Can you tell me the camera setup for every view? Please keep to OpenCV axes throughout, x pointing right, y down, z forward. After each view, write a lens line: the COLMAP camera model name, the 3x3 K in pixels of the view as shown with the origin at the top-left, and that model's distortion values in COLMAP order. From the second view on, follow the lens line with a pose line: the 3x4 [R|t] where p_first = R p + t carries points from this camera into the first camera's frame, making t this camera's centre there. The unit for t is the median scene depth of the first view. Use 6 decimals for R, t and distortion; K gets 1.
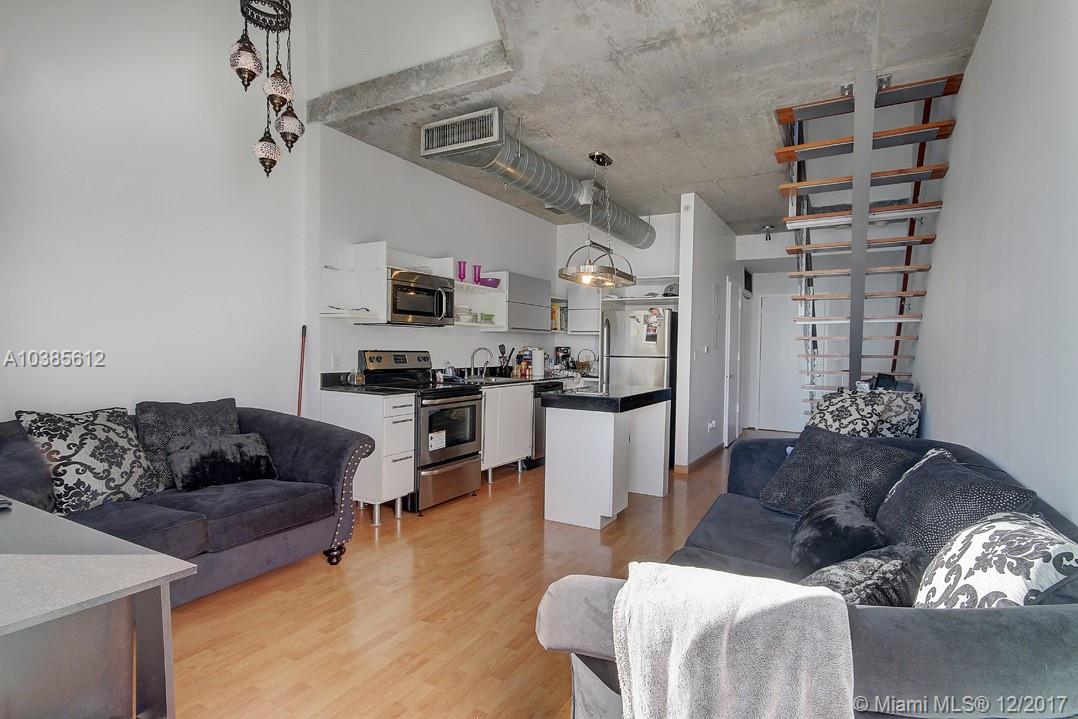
lens RADIAL K [[554.6, 0, 539.0], [0, 554.6, 359.5], [0, 0, 1]] dist [-0.001360, 0.000438]
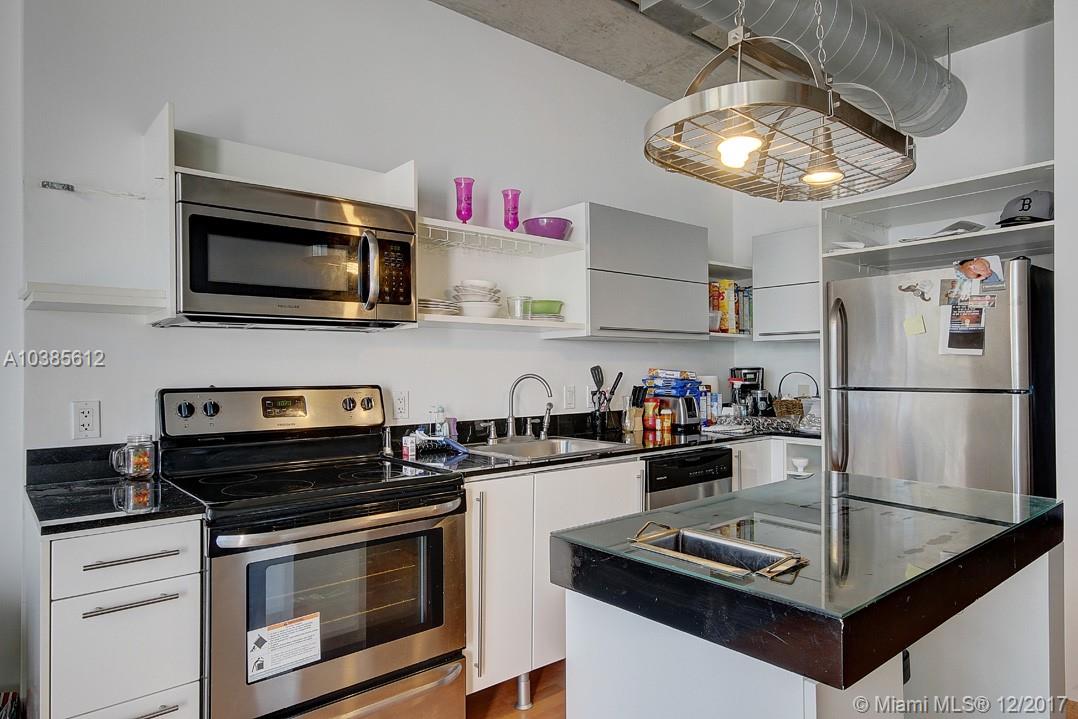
lens RADIAL K [[650.4, 0, 536.7], [0, 650.4, 365.4], [0, 0, 1]] dist [0.007899, 0.002296]
pose [[0.939262, -0.022818, -0.342442, 0.081168], [0.012931, 0.999432, -0.031128, -0.011629], [0.342958, 0.024809, 0.939023, 0.491093]]
